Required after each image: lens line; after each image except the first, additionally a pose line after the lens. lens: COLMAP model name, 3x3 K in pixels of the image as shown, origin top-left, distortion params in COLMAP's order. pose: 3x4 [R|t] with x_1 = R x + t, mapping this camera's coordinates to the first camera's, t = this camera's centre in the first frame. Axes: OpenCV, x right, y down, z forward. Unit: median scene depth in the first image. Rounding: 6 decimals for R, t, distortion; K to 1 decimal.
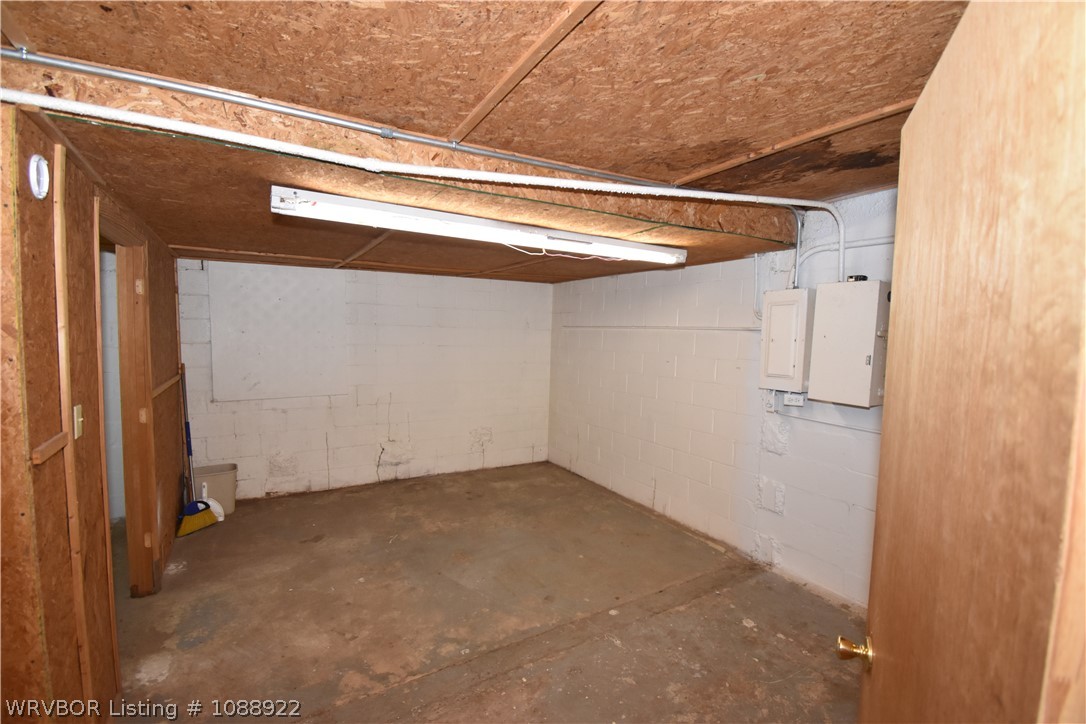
lens RADIAL K [[476.7, 0, 546.3], [0, 476.7, 359.9], [0, 0, 1]] dist [0.021046, -0.024187]
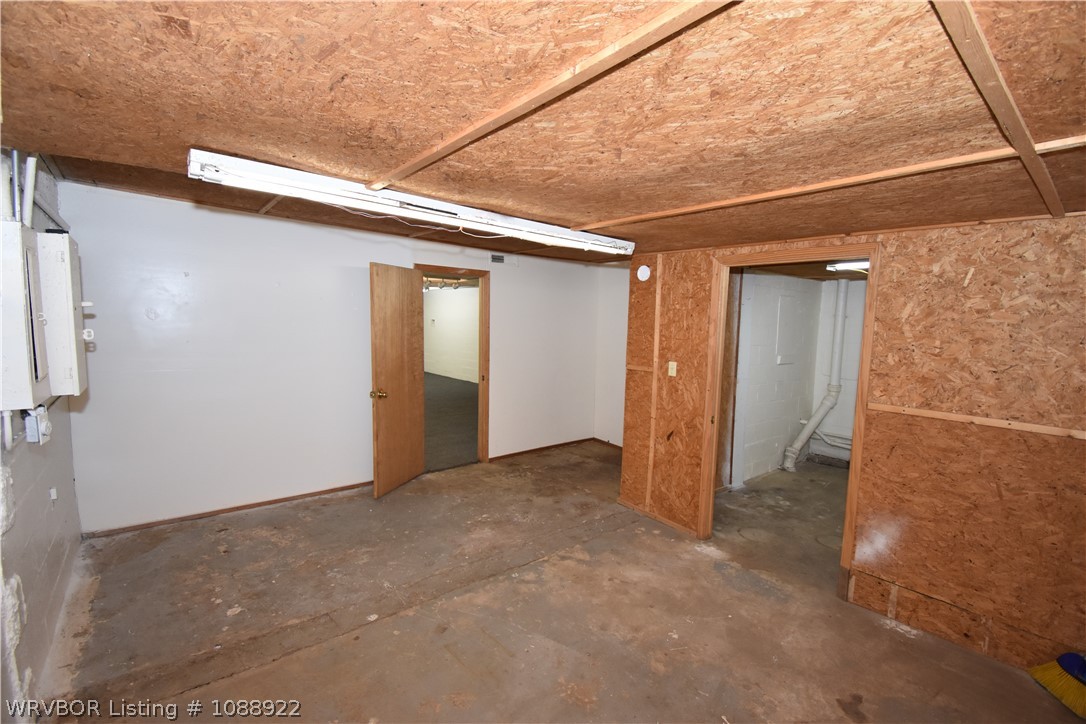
lens RADIAL K [[476.7, 0, 546.3], [0, 476.7, 359.9], [0, 0, 1]] dist [0.021046, -0.024187]
pose [[-0.988038, -0.035299, -0.150118, -0.027873], [-0.056761, 0.988354, 0.141187, -0.092169], [0.143386, 0.148019, -0.978535, 1.464785]]
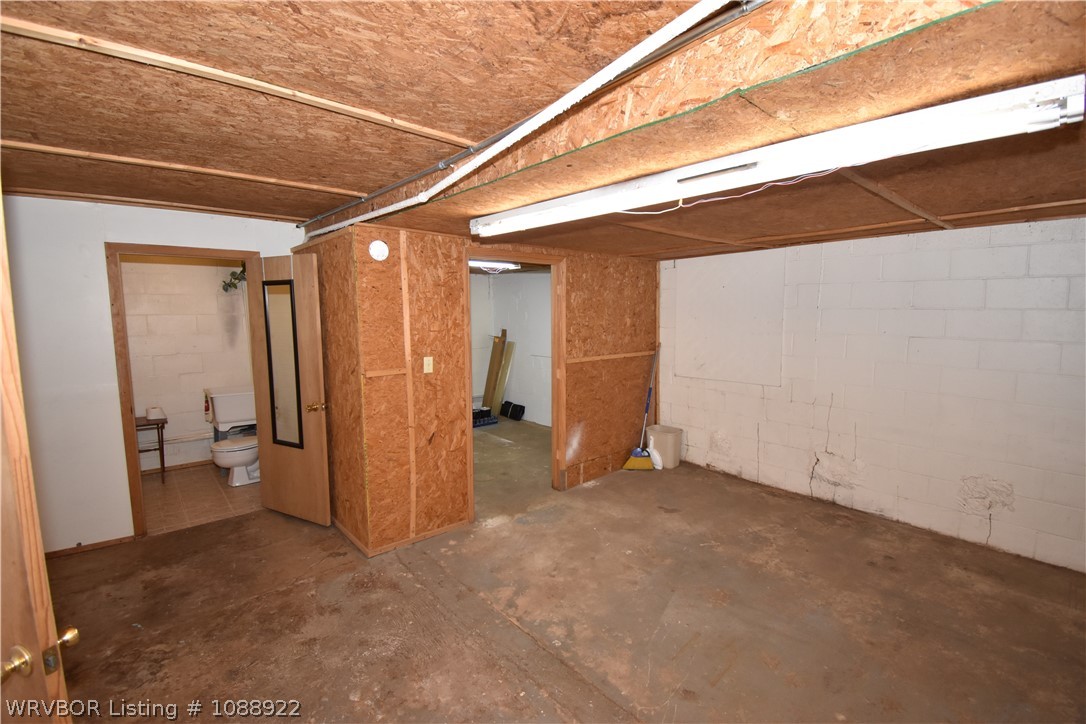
lens RADIAL K [[476.7, 0, 546.3], [0, 476.7, 359.9], [0, 0, 1]] dist [0.021046, -0.024187]
pose [[0.185427, 0.083806, -0.979078, 0.504987], [-0.051379, 0.995821, 0.075508, -0.031846], [0.981314, 0.036303, 0.188958, 0.521320]]
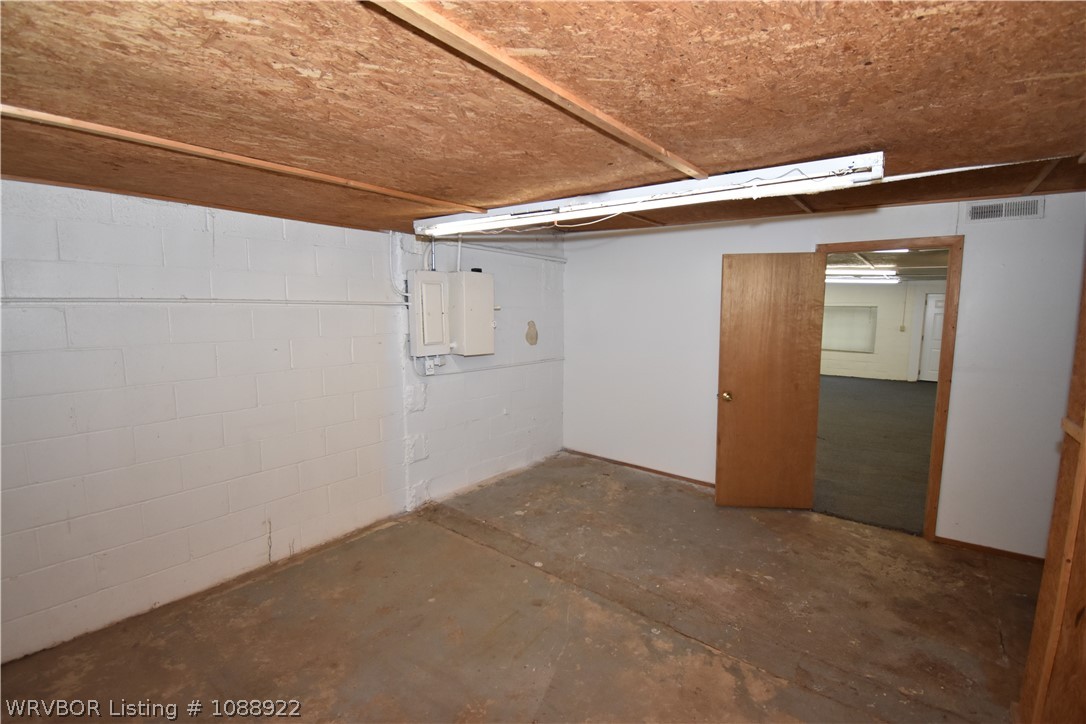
lens RADIAL K [[476.7, 0, 546.3], [0, 476.7, 359.9], [0, 0, 1]] dist [0.021046, -0.024187]
pose [[-0.349845, -0.127899, 0.928036, -0.649037], [0.043869, 0.987313, 0.152606, -0.085399], [-0.935780, 0.094100, -0.339796, 1.021480]]
